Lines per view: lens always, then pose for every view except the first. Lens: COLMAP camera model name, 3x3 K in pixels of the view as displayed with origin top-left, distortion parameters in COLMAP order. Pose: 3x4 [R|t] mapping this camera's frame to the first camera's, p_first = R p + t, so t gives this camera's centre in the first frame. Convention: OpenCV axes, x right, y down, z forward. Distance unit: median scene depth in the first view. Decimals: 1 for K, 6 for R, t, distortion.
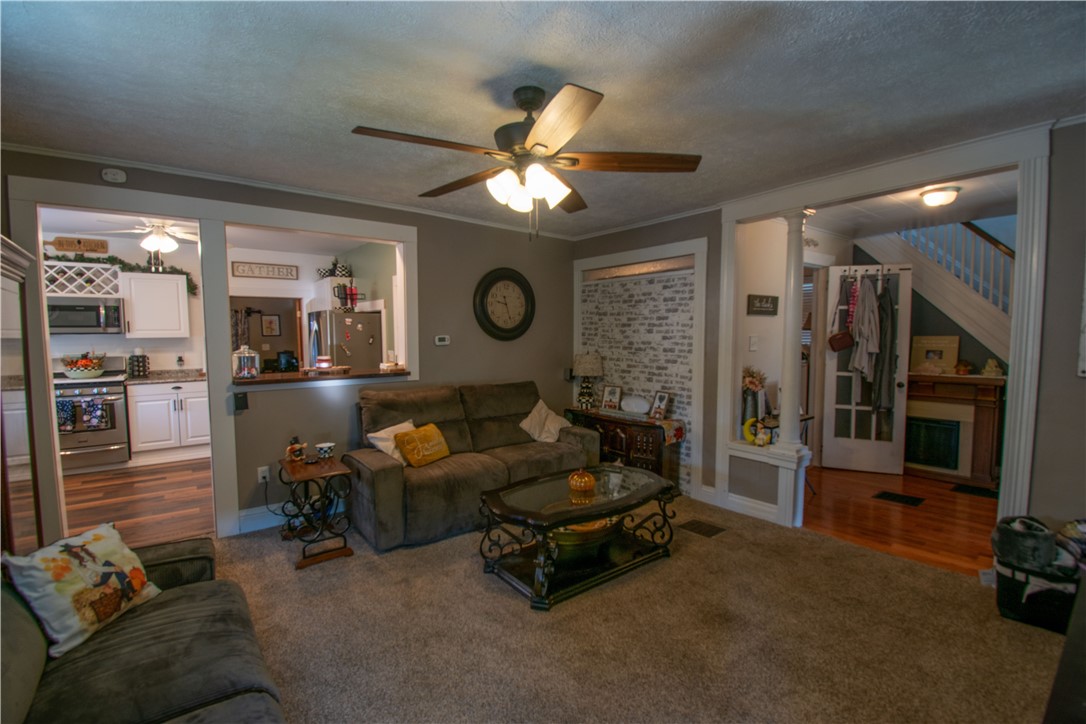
lens RADIAL K [[486.0, 0, 547.2], [0, 486.0, 366.5], [0, 0, 1]] dist [0.020016, -0.026769]
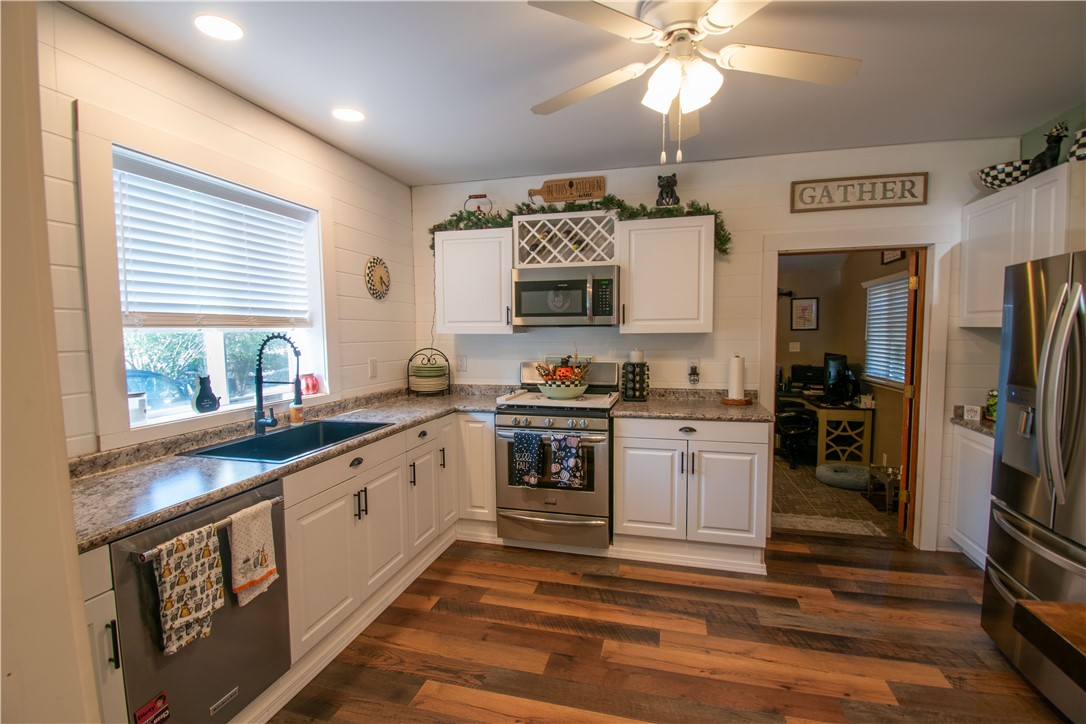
lens RADIAL K [[486.0, 0, 547.2], [0, 486.0, 366.5], [0, 0, 1]] dist [0.020016, -0.026769]
pose [[0.613910, 0.060379, -0.787064, -0.464557], [-0.050983, 0.998021, 0.036796, -0.036649], [0.787728, 0.017537, 0.615773, 0.582472]]
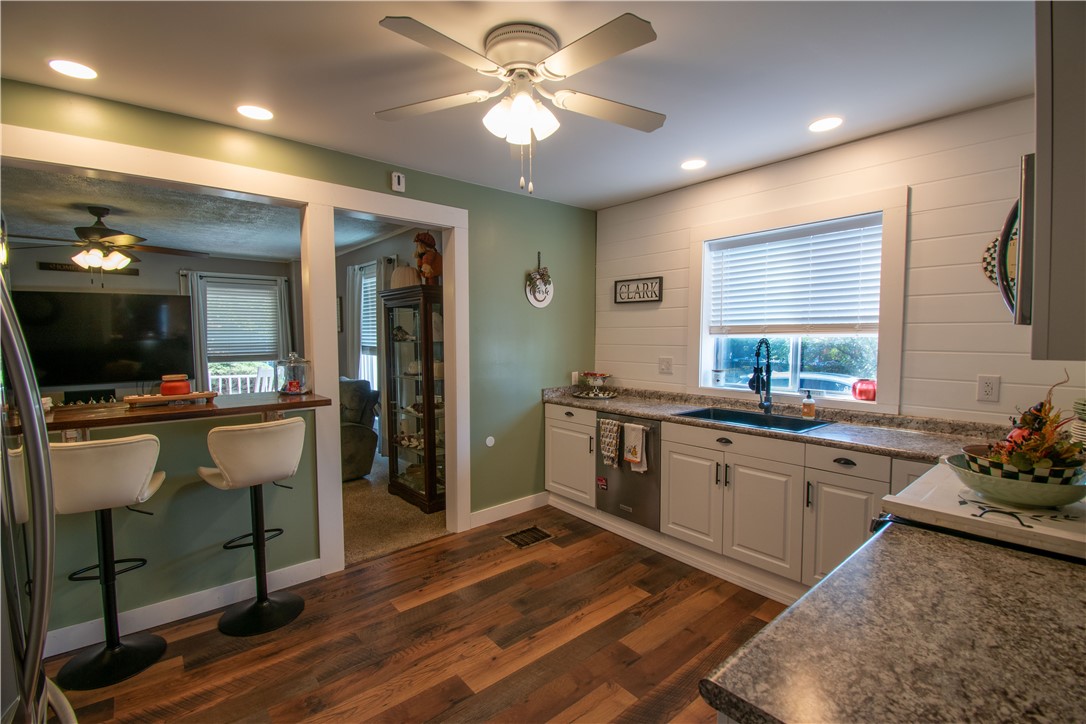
lens RADIAL K [[486.0, 0, 547.2], [0, 486.0, 366.5], [0, 0, 1]] dist [0.020016, -0.026769]
pose [[-0.998751, 0.011434, -0.048640, -0.674393], [0.005097, 0.991703, 0.128451, -0.080752], [0.049705, 0.128043, -0.990522, 1.224028]]
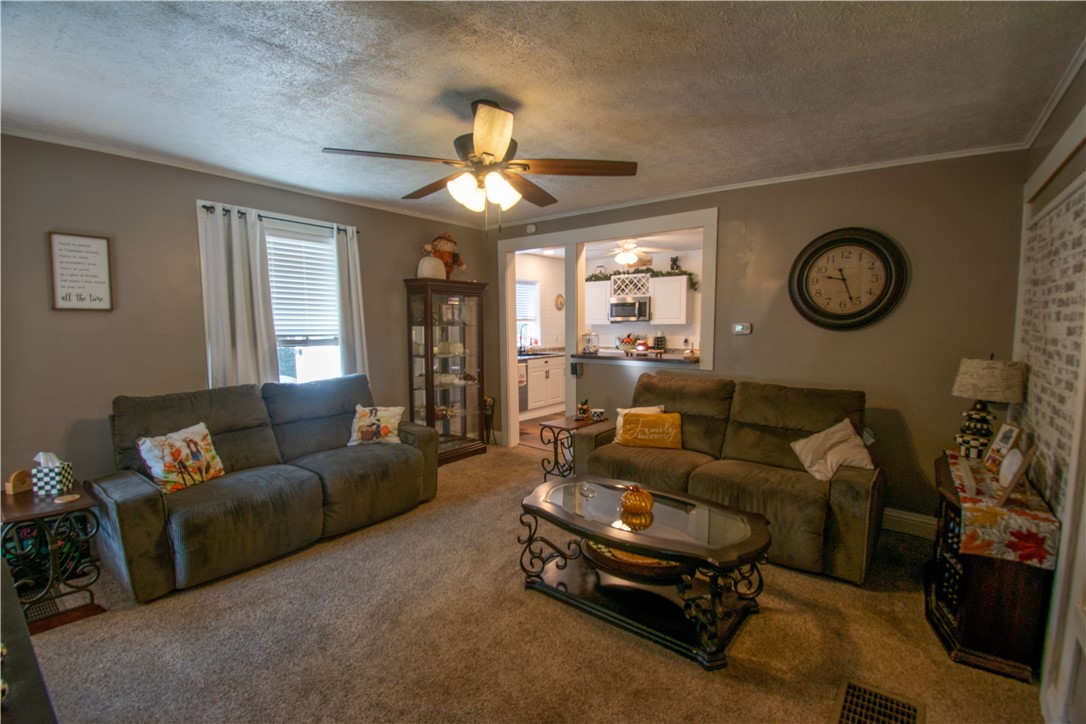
lens RADIAL K [[486.0, 0, 547.2], [0, 486.0, 366.5], [0, 0, 1]] dist [0.020016, -0.026769]
pose [[0.232717, 0.090058, -0.968366, 0.473247], [-0.066657, 0.994839, 0.076501, -0.024671], [0.970258, 0.046745, 0.237519, 0.381868]]
